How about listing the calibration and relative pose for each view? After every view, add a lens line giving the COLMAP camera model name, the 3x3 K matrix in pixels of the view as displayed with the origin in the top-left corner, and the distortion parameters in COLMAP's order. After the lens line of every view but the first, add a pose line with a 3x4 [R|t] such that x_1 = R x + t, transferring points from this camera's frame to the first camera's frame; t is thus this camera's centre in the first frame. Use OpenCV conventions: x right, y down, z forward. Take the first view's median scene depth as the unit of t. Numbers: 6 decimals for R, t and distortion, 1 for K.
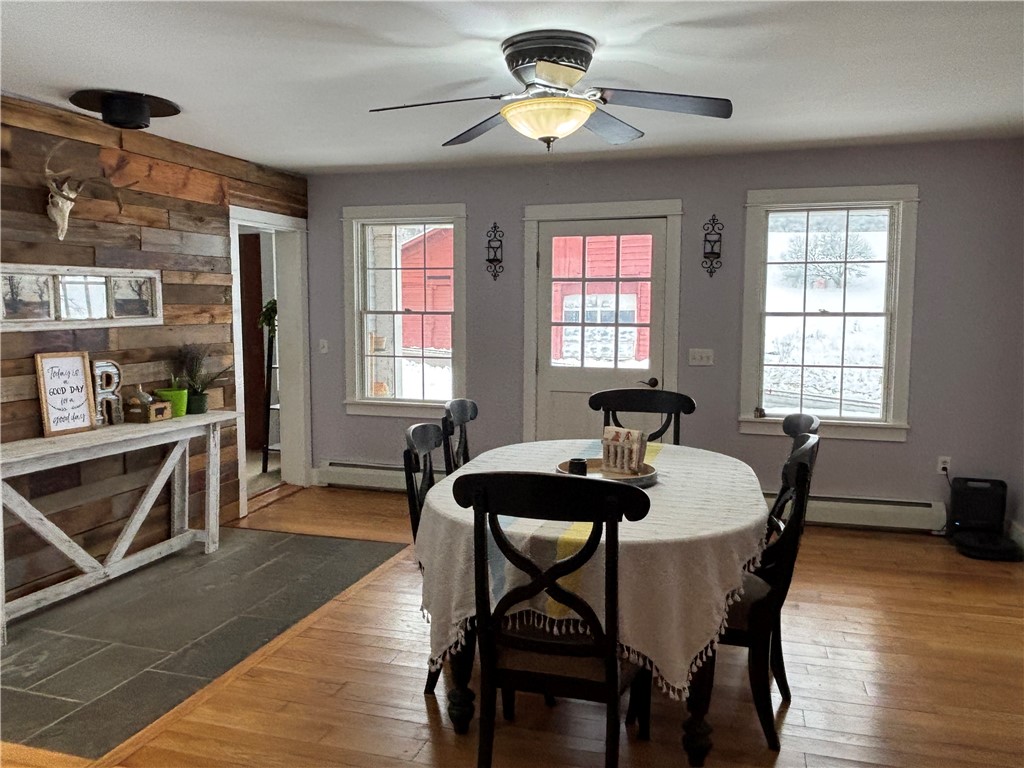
lens RADIAL K [[747.2, 0, 511.4], [0, 747.2, 384.0], [0, 0, 1]] dist [0.030336, -0.011930]
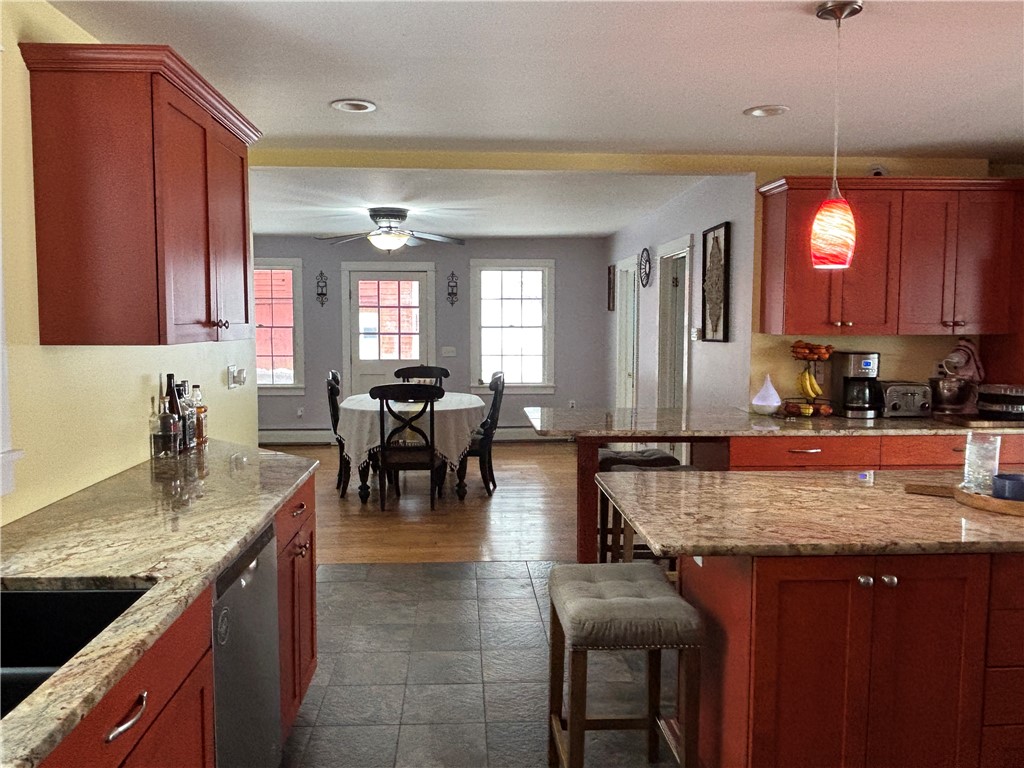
lens RADIAL K [[747.2, 0, 511.4], [0, 747.2, 383.3], [0, 0, 1]] dist [0.030336, -0.011930]
pose [[0.935333, -0.030121, 0.352485, -0.232007], [0.038049, 0.999154, -0.015585, 0.072480], [-0.351717, 0.027989, 0.935688, -0.701077]]
